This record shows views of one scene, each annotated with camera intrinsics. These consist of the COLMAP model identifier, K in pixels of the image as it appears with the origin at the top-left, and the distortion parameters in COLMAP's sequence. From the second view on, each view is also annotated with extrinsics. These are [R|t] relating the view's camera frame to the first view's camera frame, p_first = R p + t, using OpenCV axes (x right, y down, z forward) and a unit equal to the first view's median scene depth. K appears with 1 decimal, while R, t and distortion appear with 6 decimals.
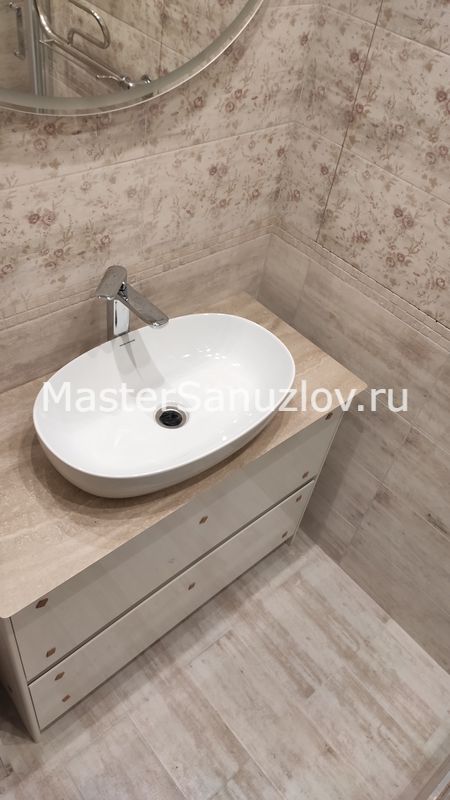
lens RADIAL K [[599.3, 0, 230.4], [0, 599.3, 399.8], [0, 0, 1]] dist [0.084992, -0.135000]
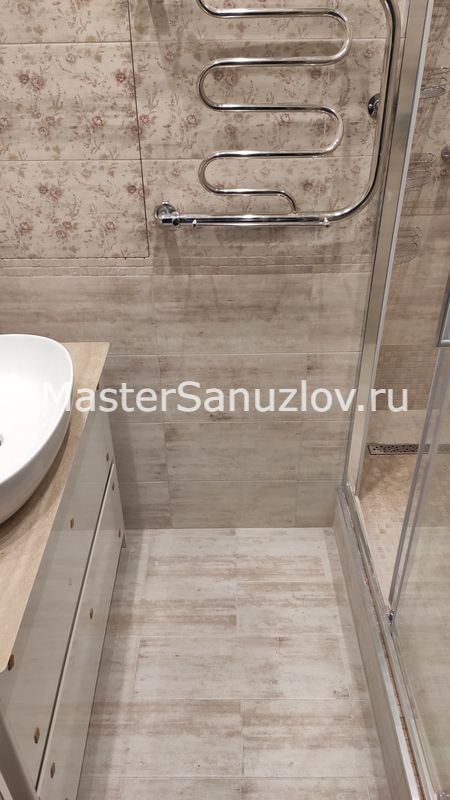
lens RADIAL K [[599.3, 0, 230.6], [0, 599.3, 399.1], [0, 0, 1]] dist [0.084992, -0.135000]
pose [[0.643148, -0.533220, 0.549579, -0.263859], [0.609651, 0.790839, 0.053851, 0.123198], [-0.463343, 0.300417, 0.833705, 0.005181]]
